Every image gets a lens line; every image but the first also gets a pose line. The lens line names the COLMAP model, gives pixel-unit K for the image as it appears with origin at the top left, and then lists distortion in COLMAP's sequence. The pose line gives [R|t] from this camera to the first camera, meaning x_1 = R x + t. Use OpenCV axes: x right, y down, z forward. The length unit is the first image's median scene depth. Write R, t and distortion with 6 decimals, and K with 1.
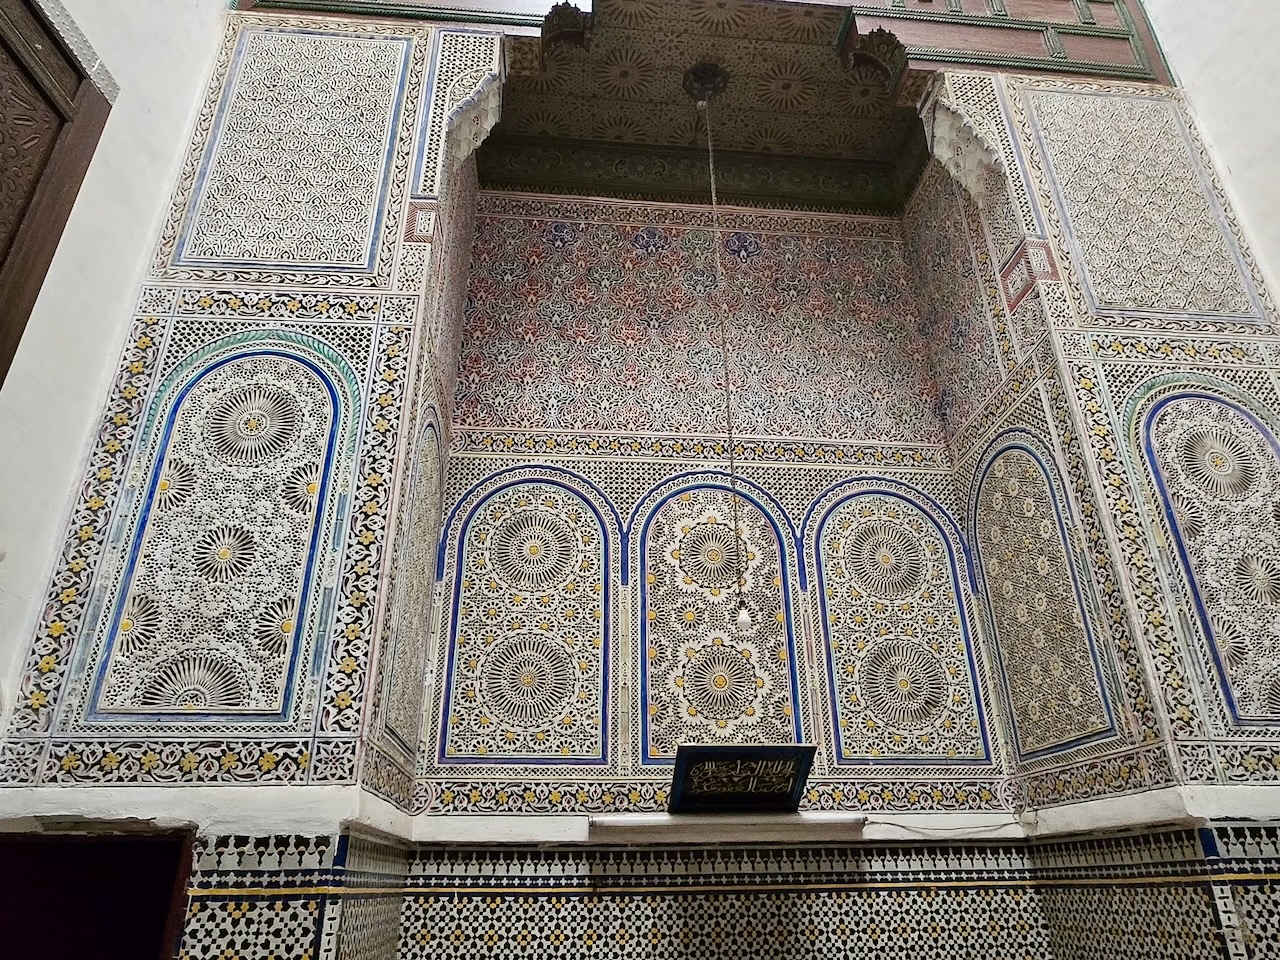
lens RADIAL K [[845.1, 0, 641.7], [0, 845.1, 466.9], [0, 0, 1]] dist [0.000375, -0.005368]
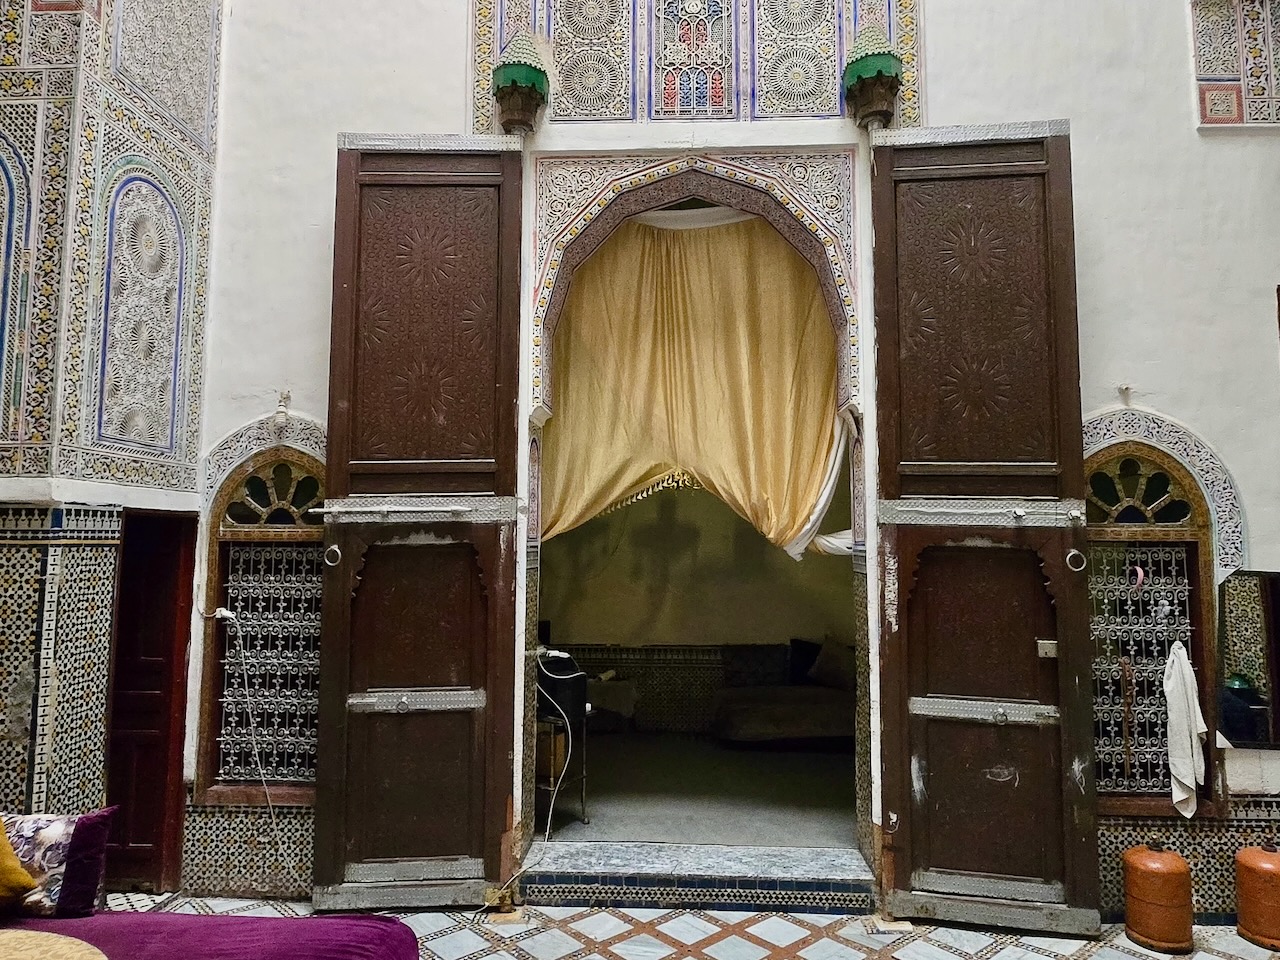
lens RADIAL K [[845.1, 0, 646.1], [0, 845.1, 470.8], [0, 0, 1]] dist [0.000375, -0.005368]
pose [[0.138528, 0.096591, 0.985637, -0.375134], [-0.449675, 0.892862, -0.024299, -0.006111], [-0.882385, -0.439850, 0.167121, -0.010070]]
